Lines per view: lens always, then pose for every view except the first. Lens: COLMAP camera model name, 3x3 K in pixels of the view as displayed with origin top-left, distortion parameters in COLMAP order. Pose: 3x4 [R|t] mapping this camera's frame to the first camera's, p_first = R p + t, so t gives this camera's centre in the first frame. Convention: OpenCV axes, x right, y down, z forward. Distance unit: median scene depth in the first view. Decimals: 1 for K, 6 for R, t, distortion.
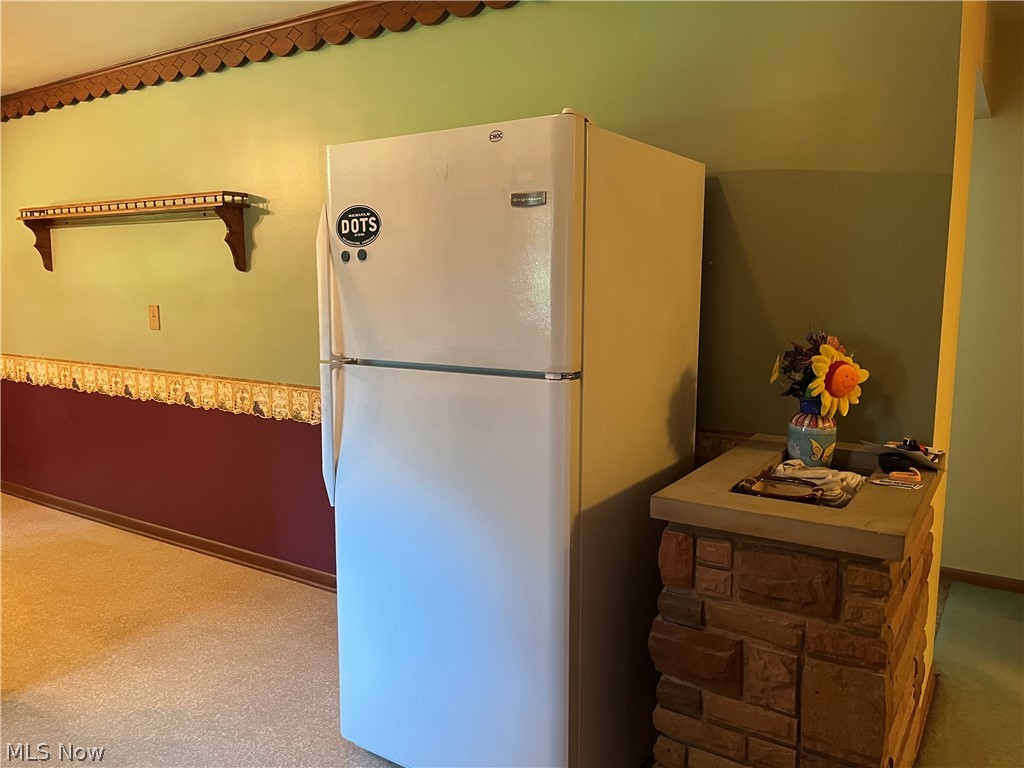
lens RADIAL K [[774.1, 0, 513.1], [0, 774.1, 389.4], [0, 0, 1]] dist [0.073861, -0.096859]
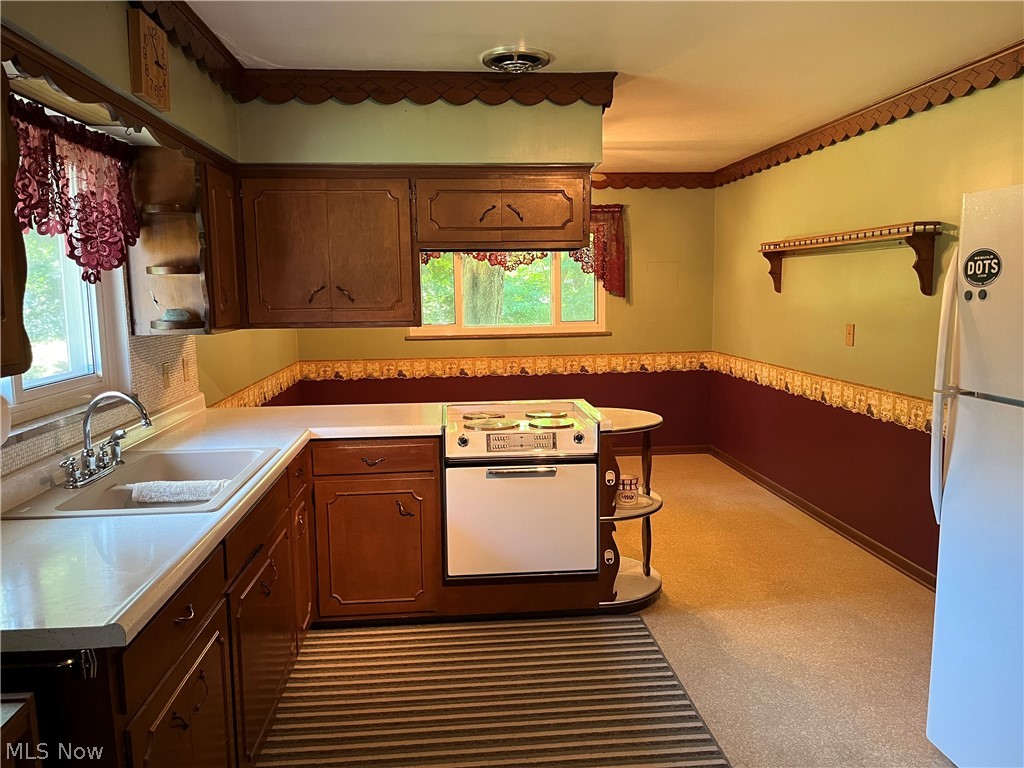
lens RADIAL K [[774.1, 0, 513.1], [0, 774.1, 389.4], [0, 0, 1]] dist [0.073861, -0.096859]
pose [[0.620834, 0.092804, -0.778429, 0.146948], [-0.097051, 0.994428, 0.041153, -0.014931], [0.777911, 0.049998, 0.626382, -0.095123]]
